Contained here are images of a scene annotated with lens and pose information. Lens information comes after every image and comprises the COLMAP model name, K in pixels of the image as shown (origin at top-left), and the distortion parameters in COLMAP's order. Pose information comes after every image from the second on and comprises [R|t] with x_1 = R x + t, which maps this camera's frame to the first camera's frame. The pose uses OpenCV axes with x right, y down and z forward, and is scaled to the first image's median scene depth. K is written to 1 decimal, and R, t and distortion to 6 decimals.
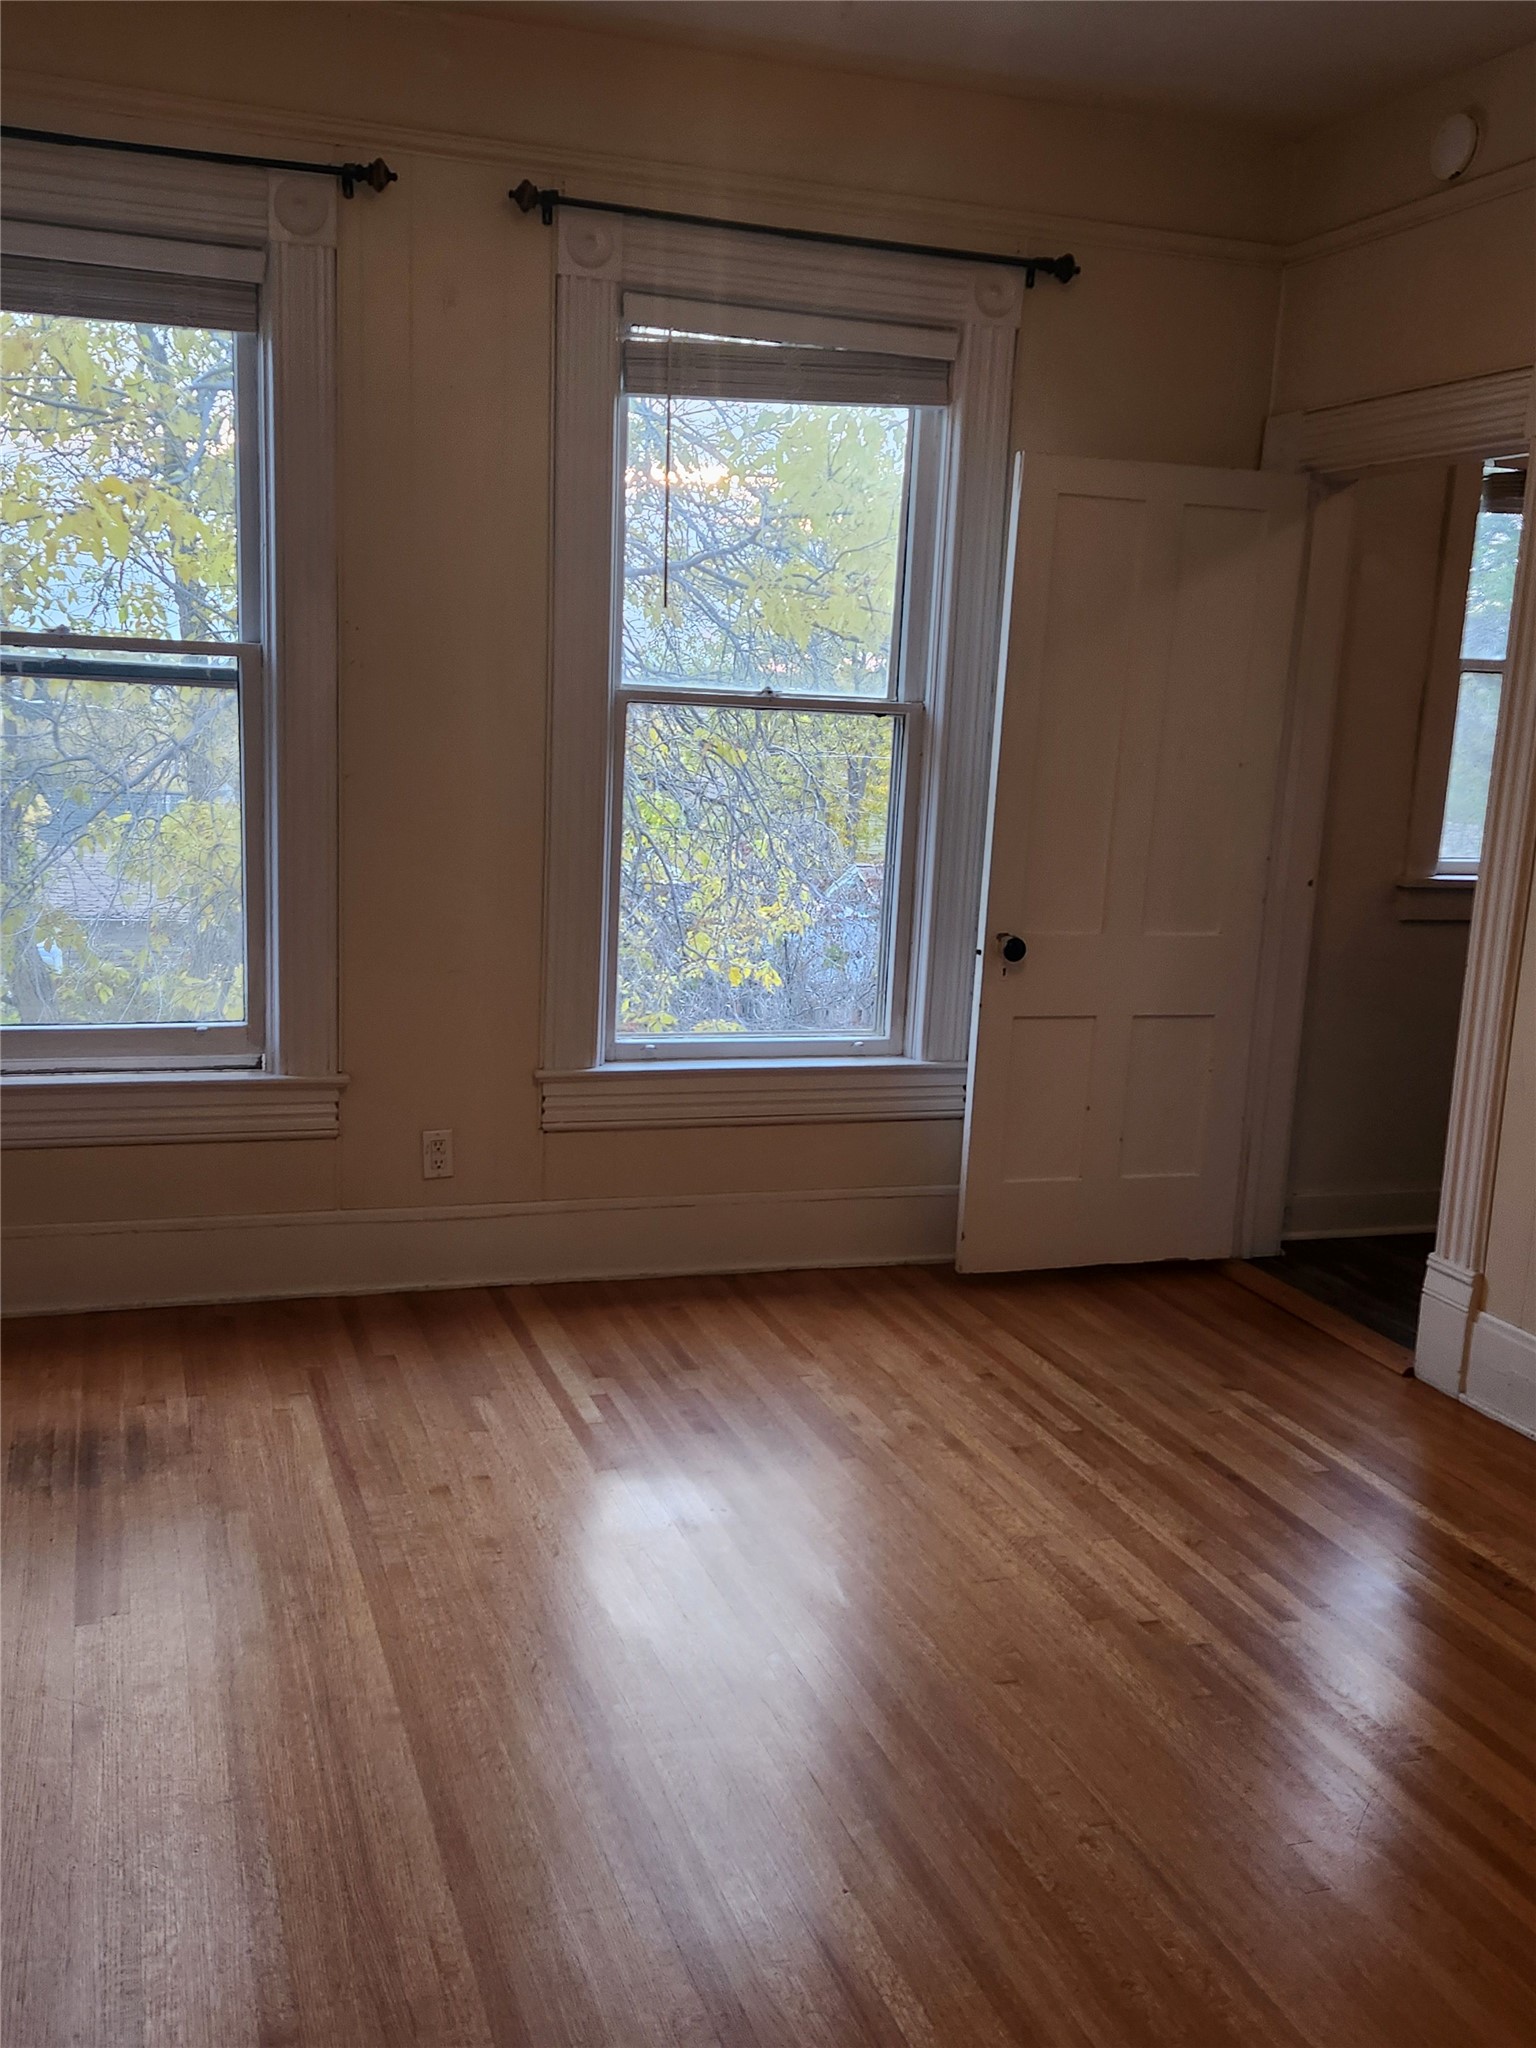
lens RADIAL K [[1713.2, 0, 644.1], [0, 1713.2, 1020.4], [0, 0, 1]] dist [0.032670, -0.077681]
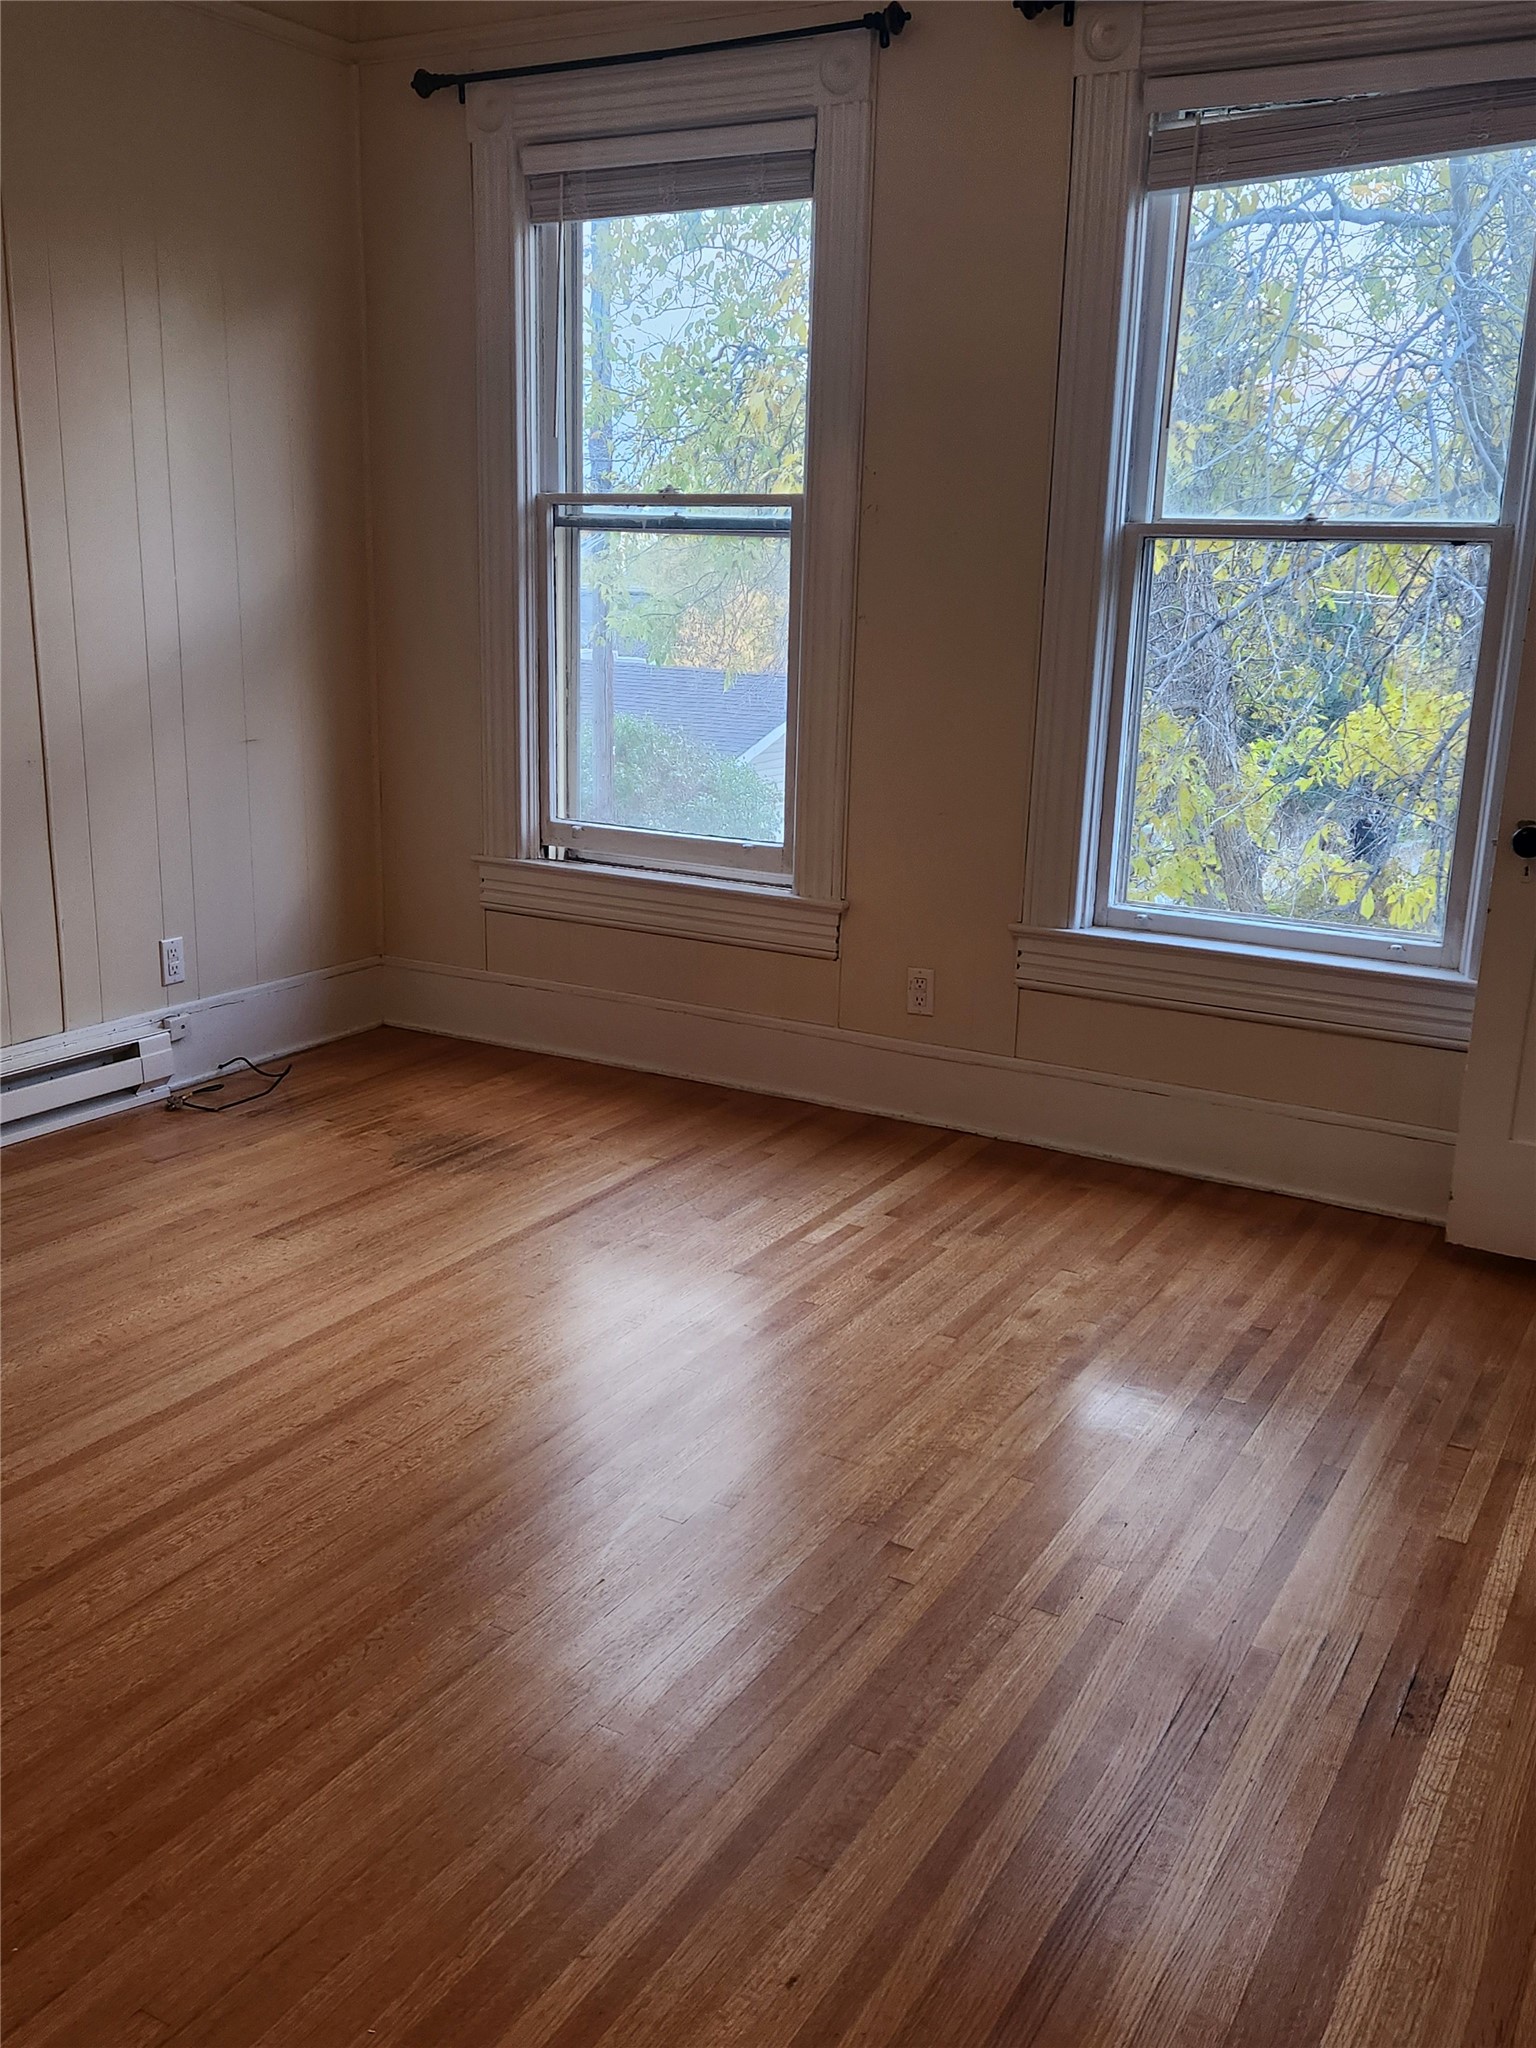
lens RADIAL K [[1713.2, 0, 644.1], [0, 1713.2, 1020.4], [0, 0, 1]] dist [0.032670, -0.077681]
pose [[0.676385, 0.167830, -0.717173, 0.548134], [-0.115999, 0.985815, 0.121295, -0.011496], [0.727357, 0.001149, 0.686258, 0.184485]]
